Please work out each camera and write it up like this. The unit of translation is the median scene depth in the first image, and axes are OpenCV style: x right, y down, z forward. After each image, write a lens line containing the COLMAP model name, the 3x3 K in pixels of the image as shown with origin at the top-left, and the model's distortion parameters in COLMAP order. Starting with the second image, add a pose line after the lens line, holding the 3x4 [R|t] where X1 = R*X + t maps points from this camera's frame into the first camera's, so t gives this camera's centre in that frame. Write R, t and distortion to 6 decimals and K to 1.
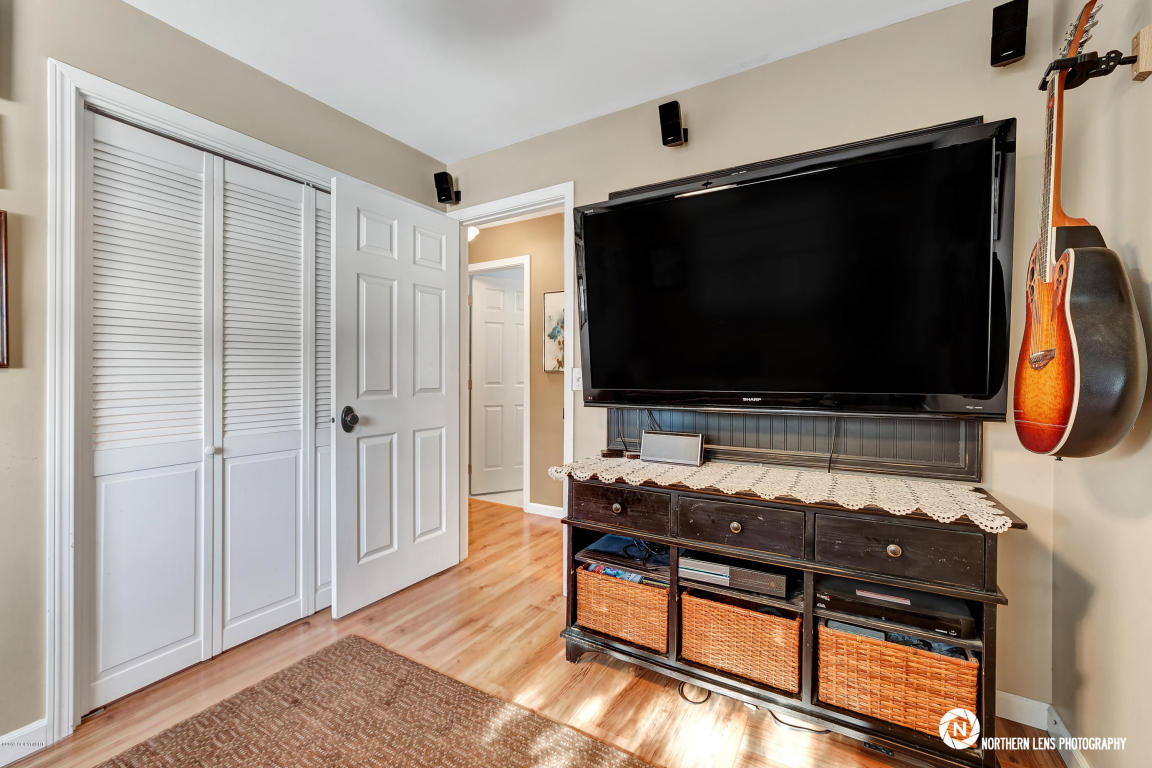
lens RADIAL K [[461.6, 0, 581.8], [0, 461.6, 379.1], [0, 0, 1]] dist [0.000851, 0.000420]
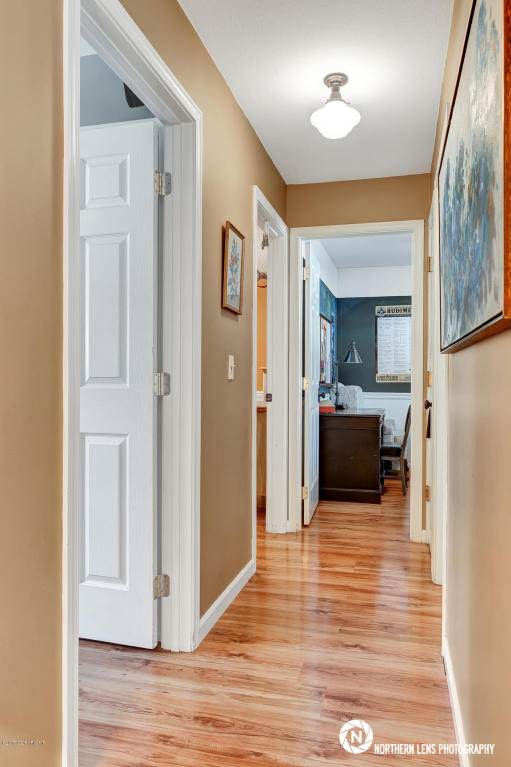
lens RADIAL K [[564.8, 0, 255.2], [0, 564.8, 372.7], [0, 0, 1]] dist [-0.009395, -0.002857]
pose [[0.262923, 0.000105, -0.964817, 0.538716], [-0.018162, 0.999823, -0.004841, 0.013450], [0.964646, 0.018796, 0.262878, 0.932185]]
